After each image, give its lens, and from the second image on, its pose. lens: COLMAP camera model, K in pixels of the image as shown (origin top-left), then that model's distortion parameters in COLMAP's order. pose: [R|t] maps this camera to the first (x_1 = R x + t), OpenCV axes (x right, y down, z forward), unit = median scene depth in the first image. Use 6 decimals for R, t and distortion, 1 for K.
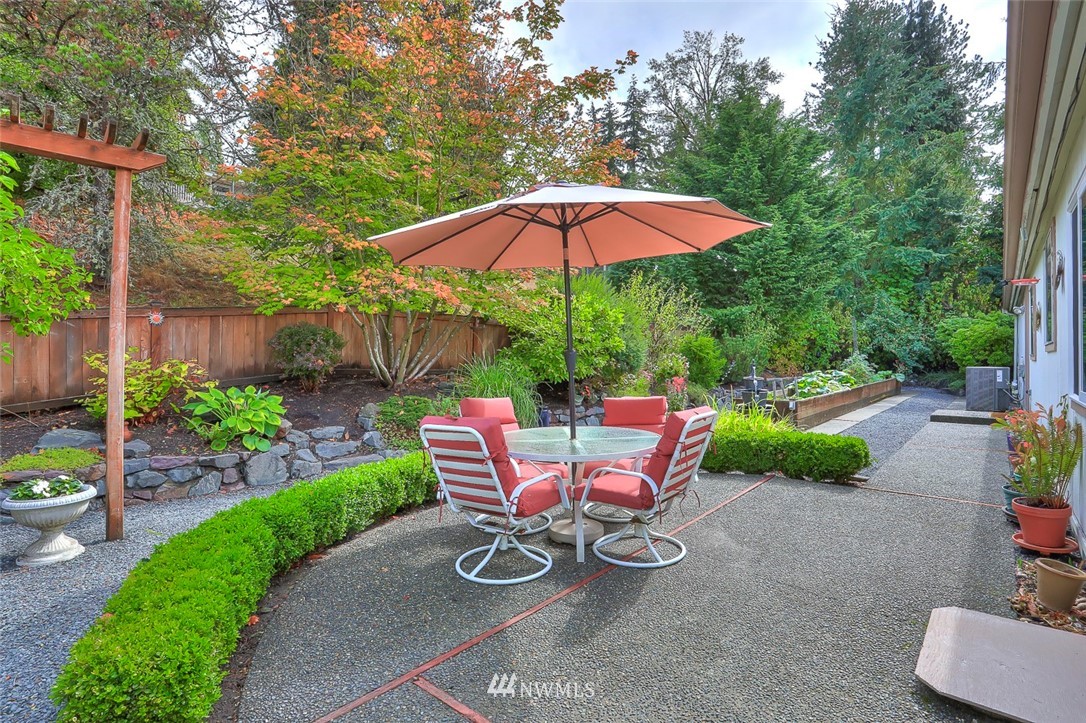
lens RADIAL K [[538.3, 0, 537.8], [0, 538.3, 358.6], [0, 0, 1]] dist [-0.052628, 0.016523]
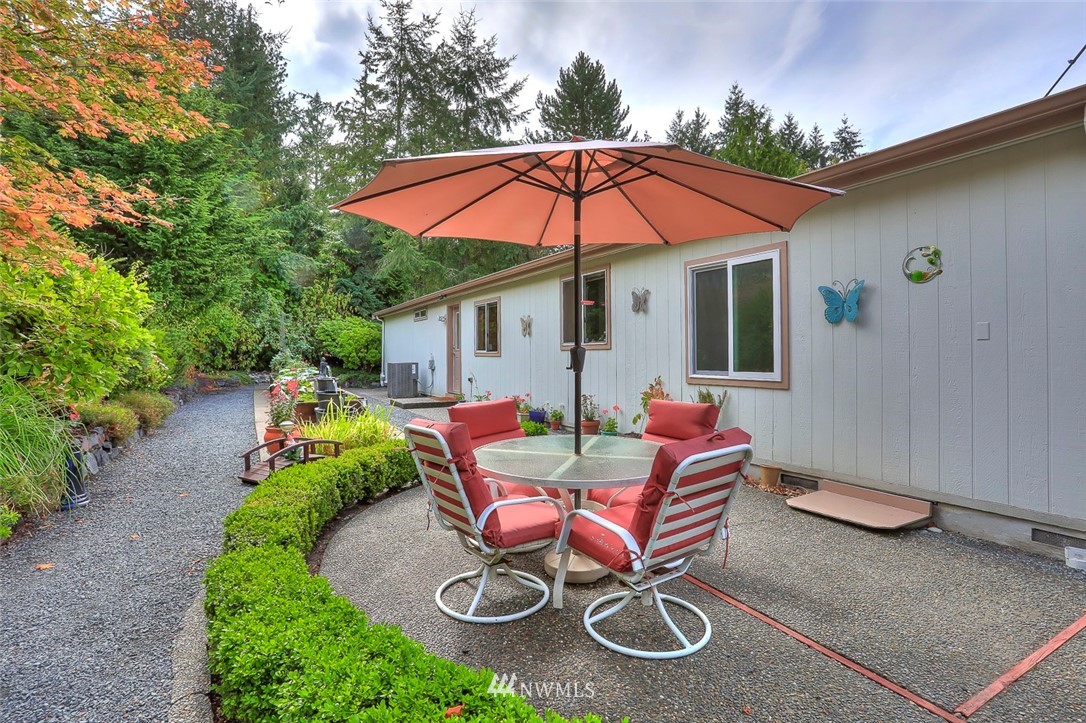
lens RADIAL K [[538.3, 0, 542.0], [0, 538.3, 354.3], [0, 0, 1]] dist [-0.052628, 0.016523]
pose [[0.333983, -0.003055, 0.942574, -0.155521], [0.003390, 0.999992, 0.002040, -0.003953], [-0.942573, 0.002514, 0.333991, 0.159678]]
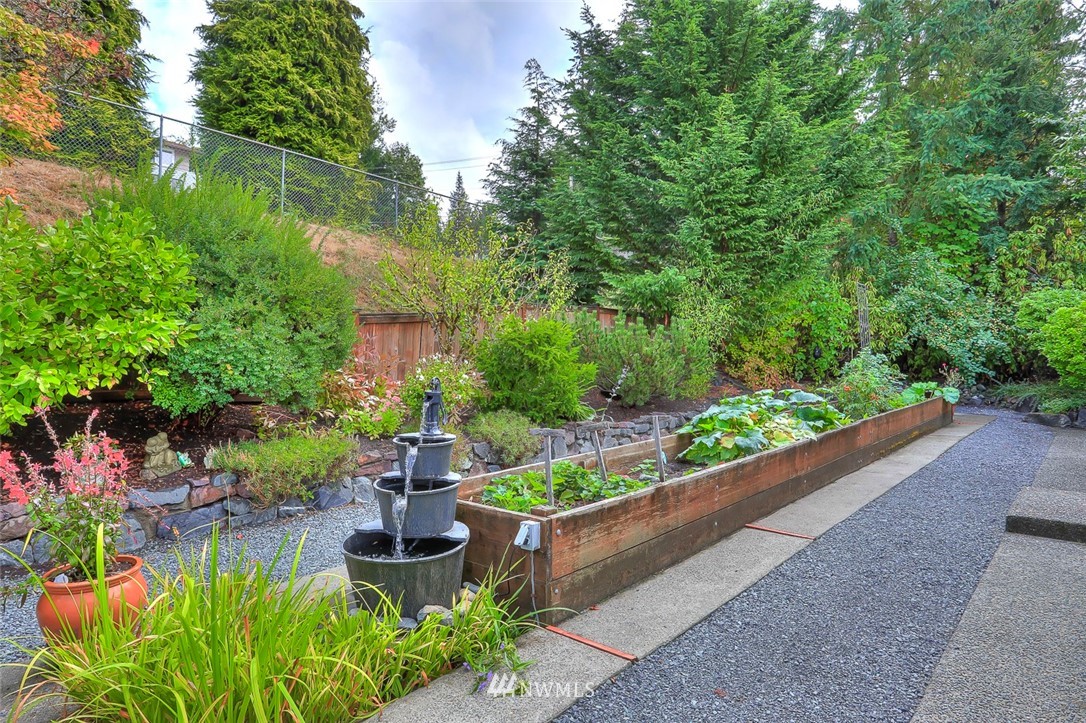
lens RADIAL K [[648.1, 0, 542.6], [0, 648.1, 350.3], [0, 0, 1]] dist [-0.007449, 0.004216]
pose [[0.999845, 0.002310, 0.017464, 0.210735], [-0.002232, 0.999988, -0.004473, -0.006349], [-0.017474, 0.004434, 0.999837, 0.279357]]
